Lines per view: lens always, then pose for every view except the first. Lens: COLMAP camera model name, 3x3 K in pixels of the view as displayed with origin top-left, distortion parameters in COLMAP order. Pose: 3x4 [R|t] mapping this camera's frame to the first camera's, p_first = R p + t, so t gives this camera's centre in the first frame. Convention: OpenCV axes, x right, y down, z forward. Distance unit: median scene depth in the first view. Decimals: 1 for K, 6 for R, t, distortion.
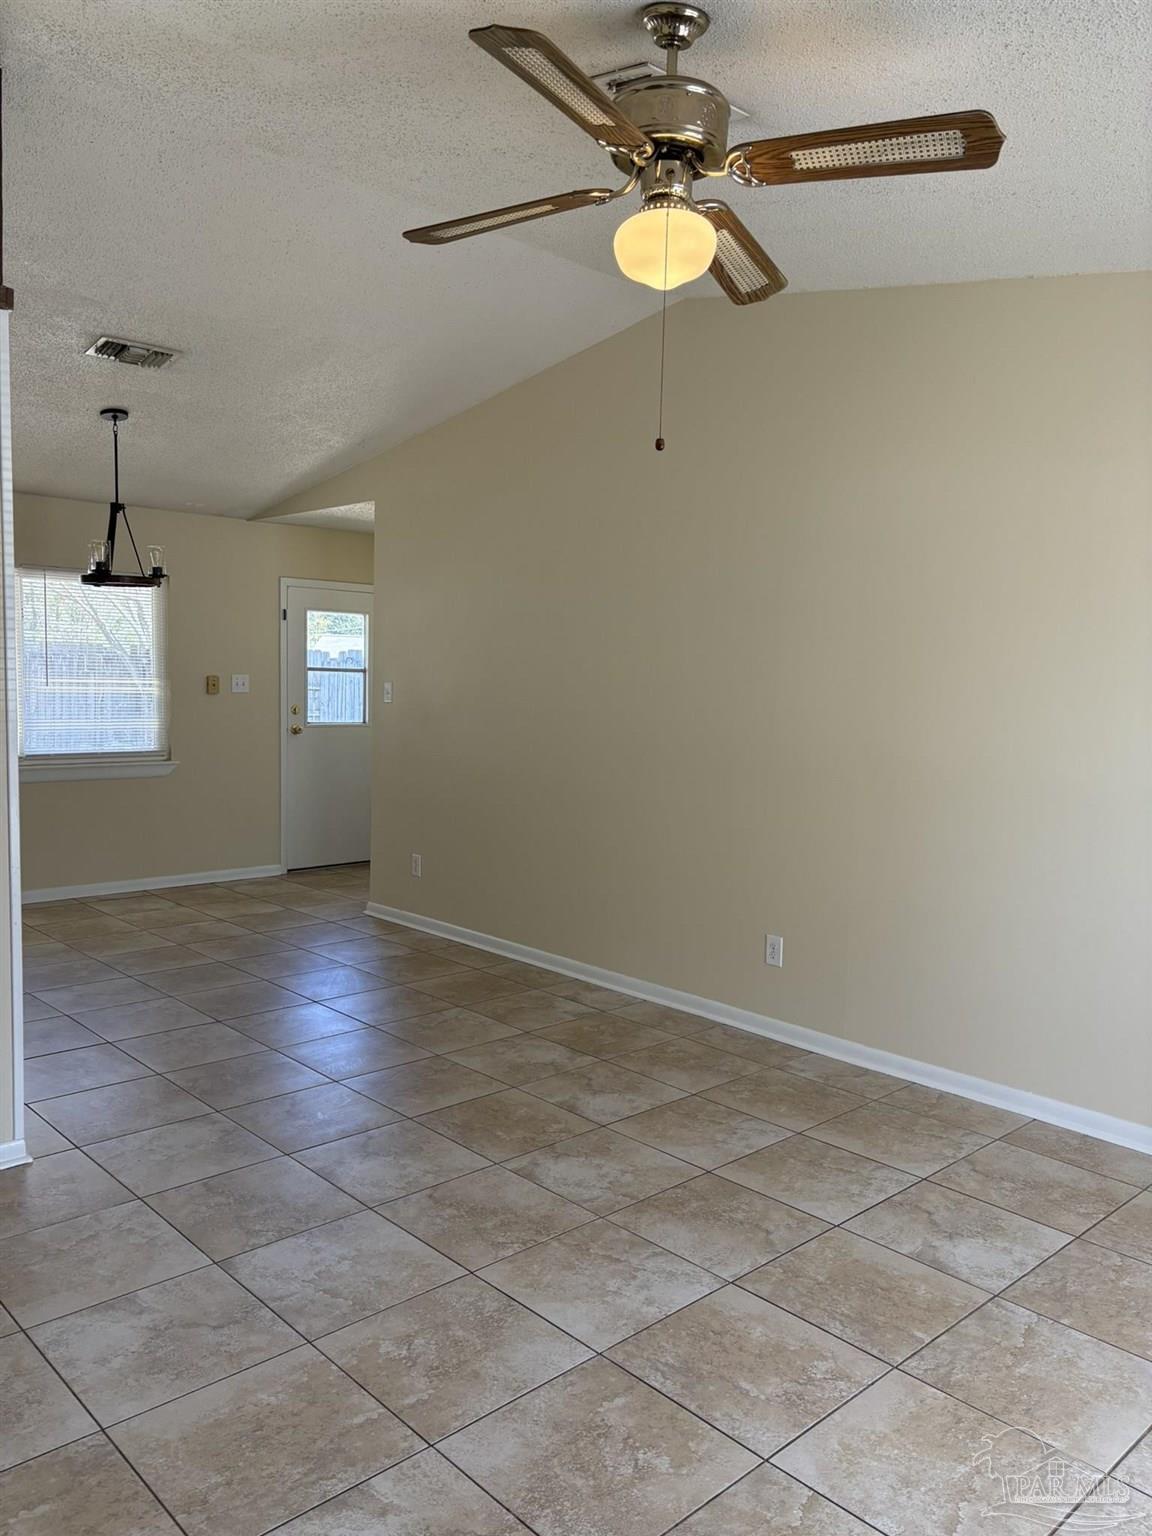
lens RADIAL K [[1153.8, 0, 575.3], [0, 1153.8, 781.2], [0, 0, 1]] dist [0.031928, -0.015383]
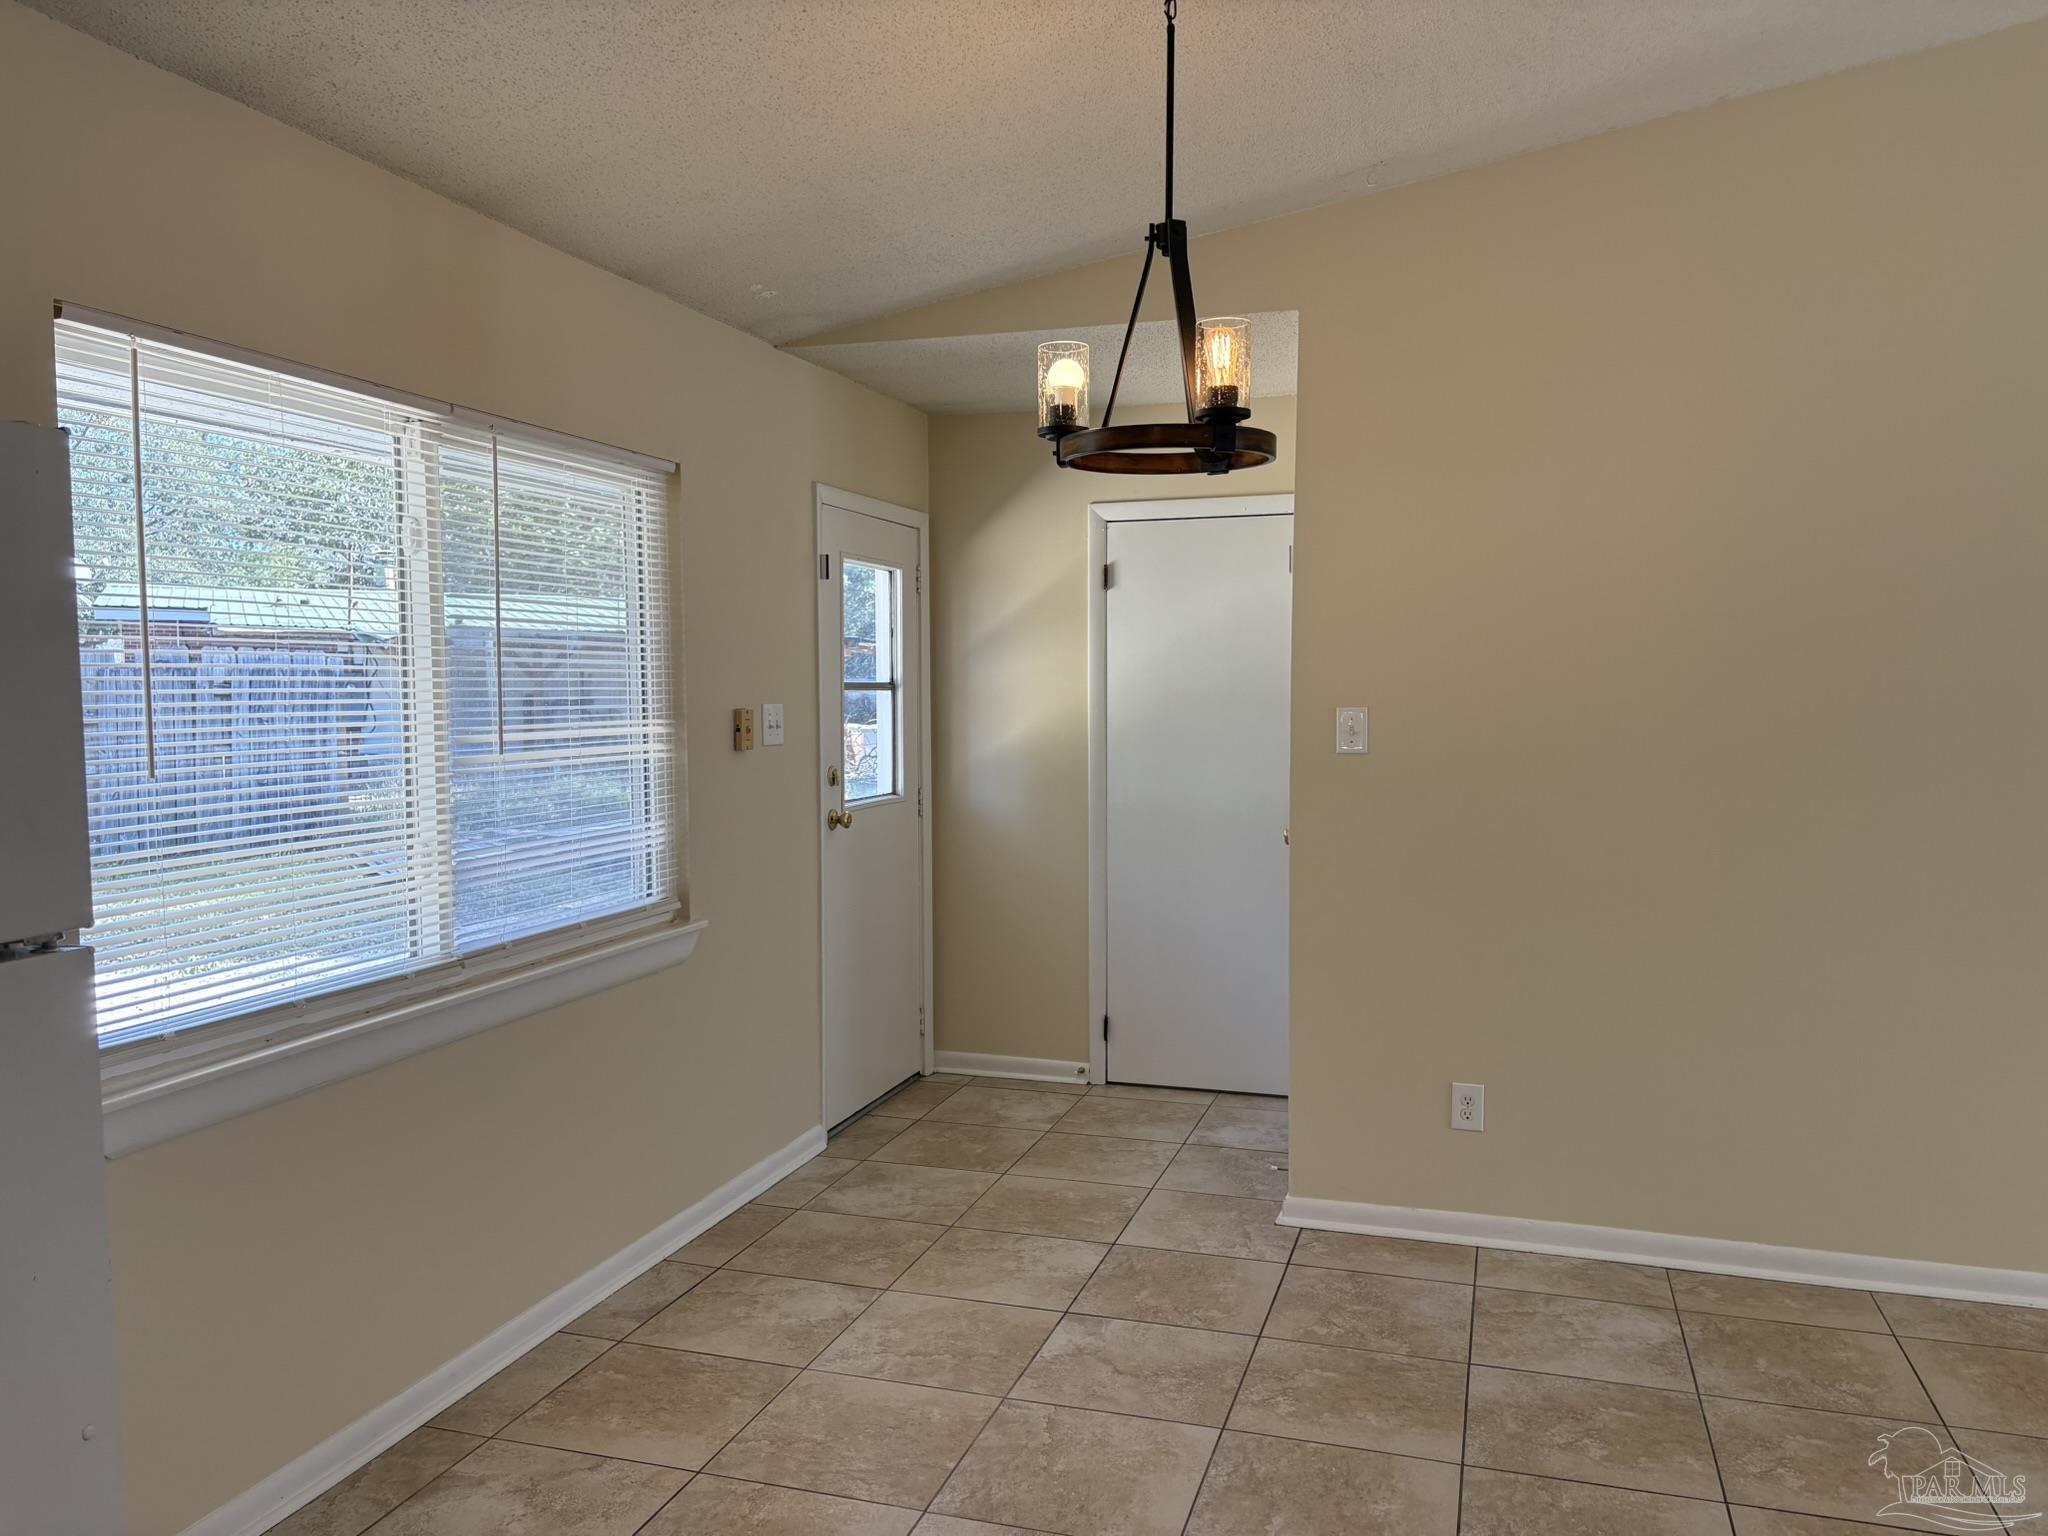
lens RADIAL K [[1538.4, 0, 1029.7], [0, 1538.4, 773.8], [0, 0, 1]] dist [0.031928, -0.015383]
pose [[0.869849, -0.052687, 0.490497, -0.487304], [0.065096, 0.997845, -0.008257, -0.054596], [-0.489005, 0.039111, 0.871404, 0.453223]]
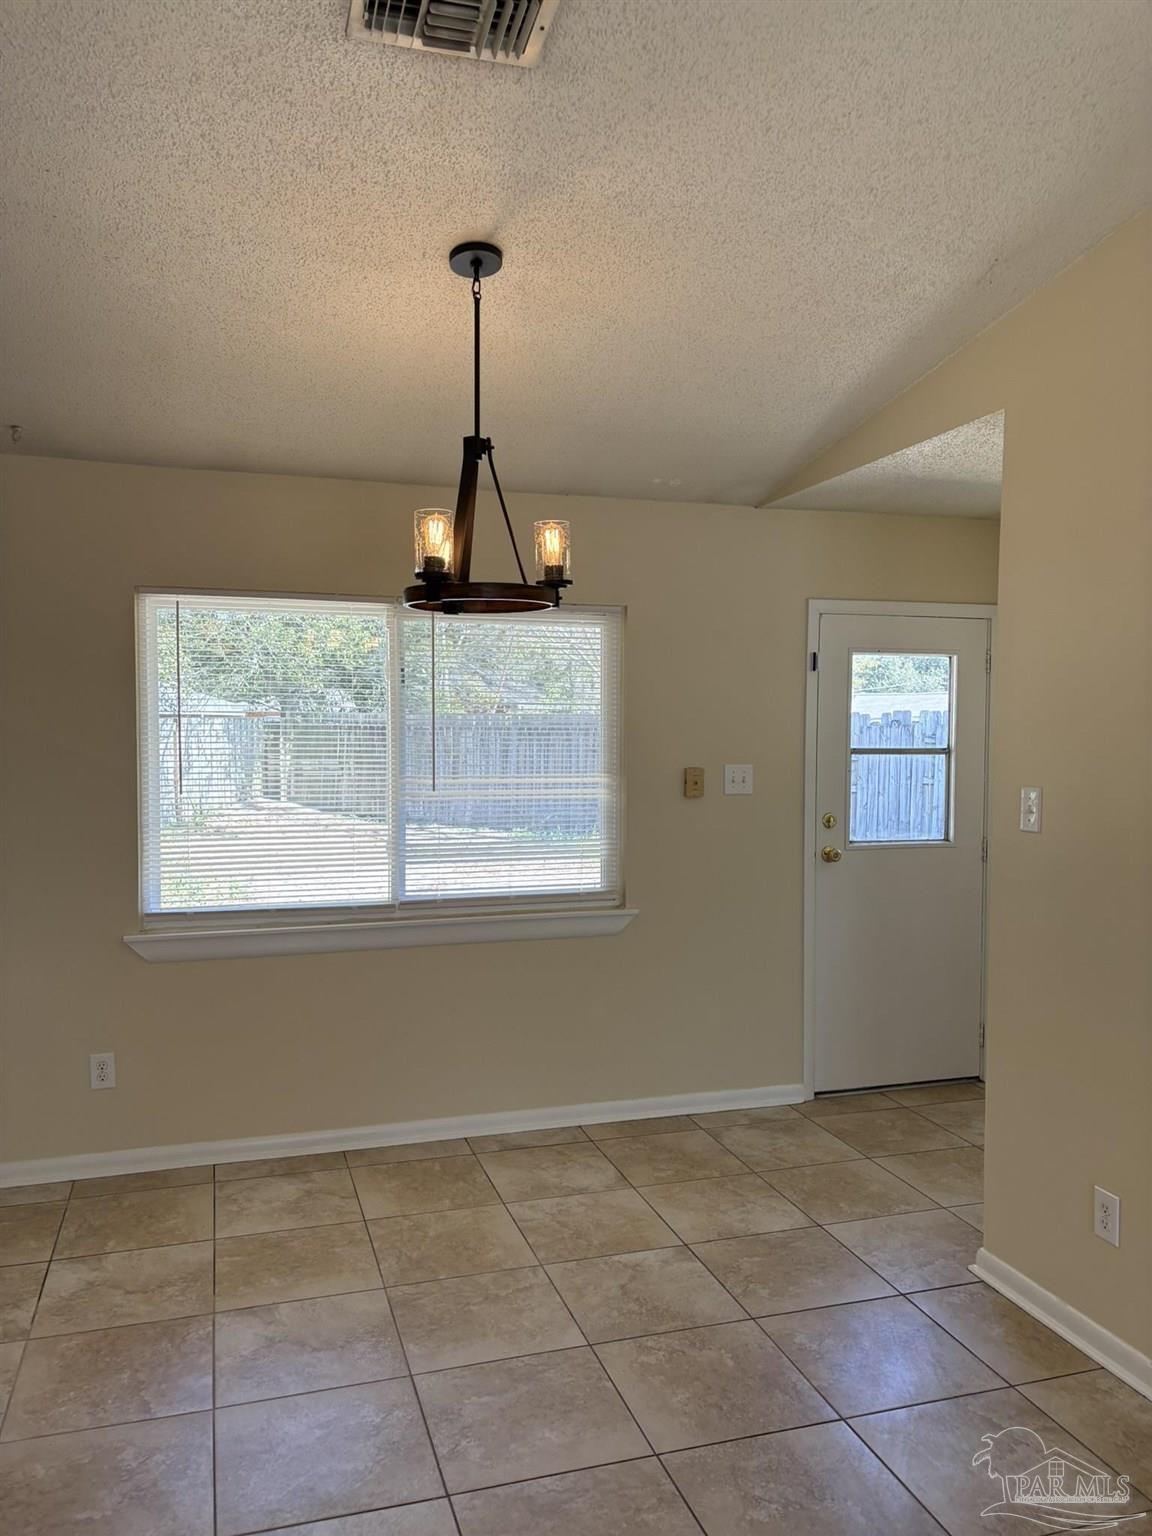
lens RADIAL K [[1153.8, 0, 574.9], [0, 1153.8, 772.2], [0, 0, 1]] dist [0.031928, -0.015383]
pose [[0.900599, -0.002429, -0.434644, -0.106533], [-0.022731, 0.998353, -0.052679, -0.054346], [0.434056, 0.057323, 0.899060, 0.426401]]
